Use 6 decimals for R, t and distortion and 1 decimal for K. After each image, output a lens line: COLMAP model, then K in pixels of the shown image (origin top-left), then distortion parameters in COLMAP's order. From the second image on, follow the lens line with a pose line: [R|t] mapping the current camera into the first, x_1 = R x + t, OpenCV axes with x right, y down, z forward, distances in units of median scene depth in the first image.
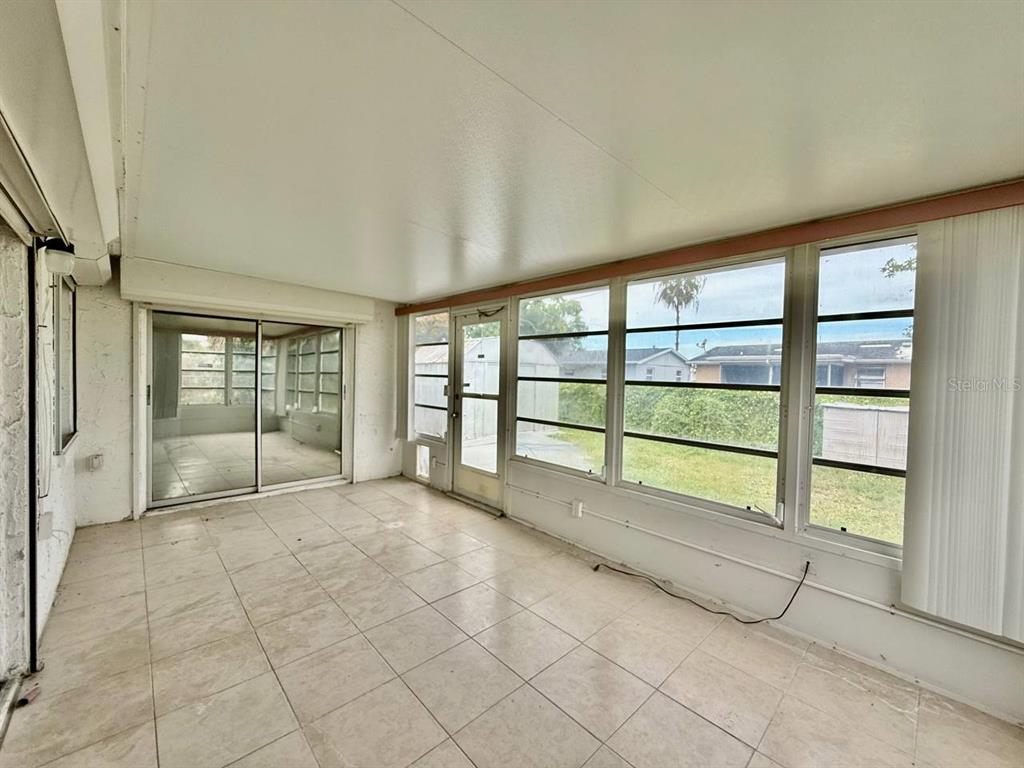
lens RADIAL K [[408.7, 0, 509.3], [0, 408.7, 382.3], [0, 0, 1]] dist [-0.003077, 0.000091]
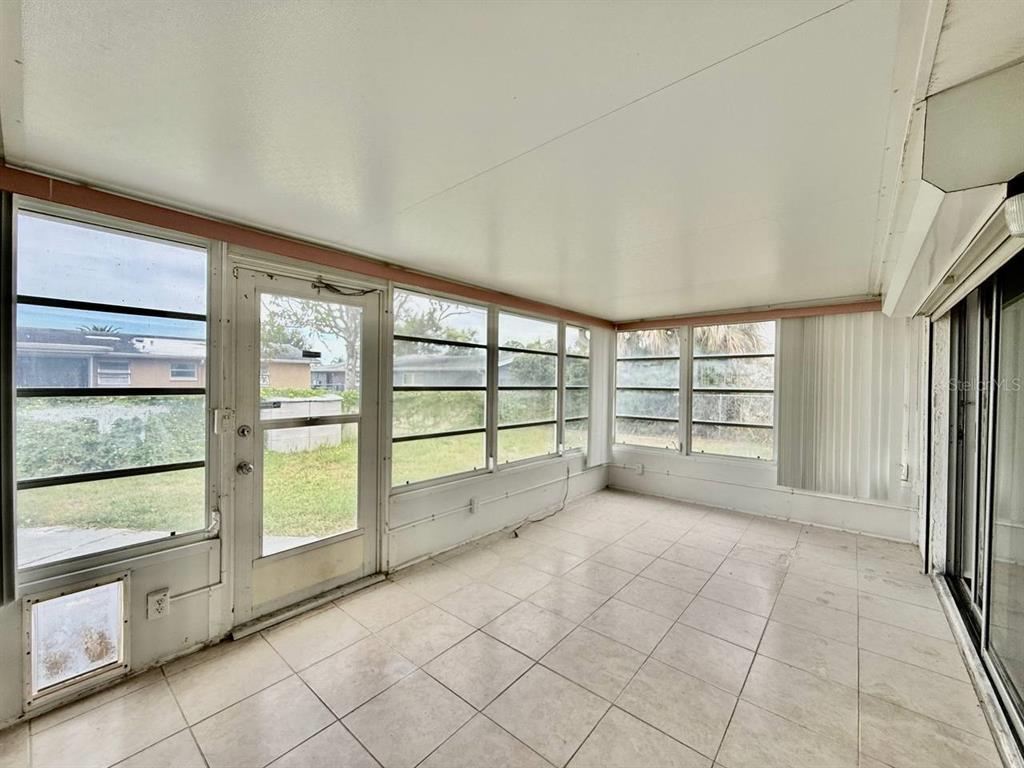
lens RADIAL K [[408.7, 0, 509.4], [0, 408.7, 385.2], [0, 0, 1]] dist [-0.003077, 0.000091]
pose [[-0.114652, -0.035587, 0.992768, -0.800610], [0.004953, 0.999325, 0.036394, -0.045105], [-0.993393, 0.009090, -0.114398, 0.901470]]
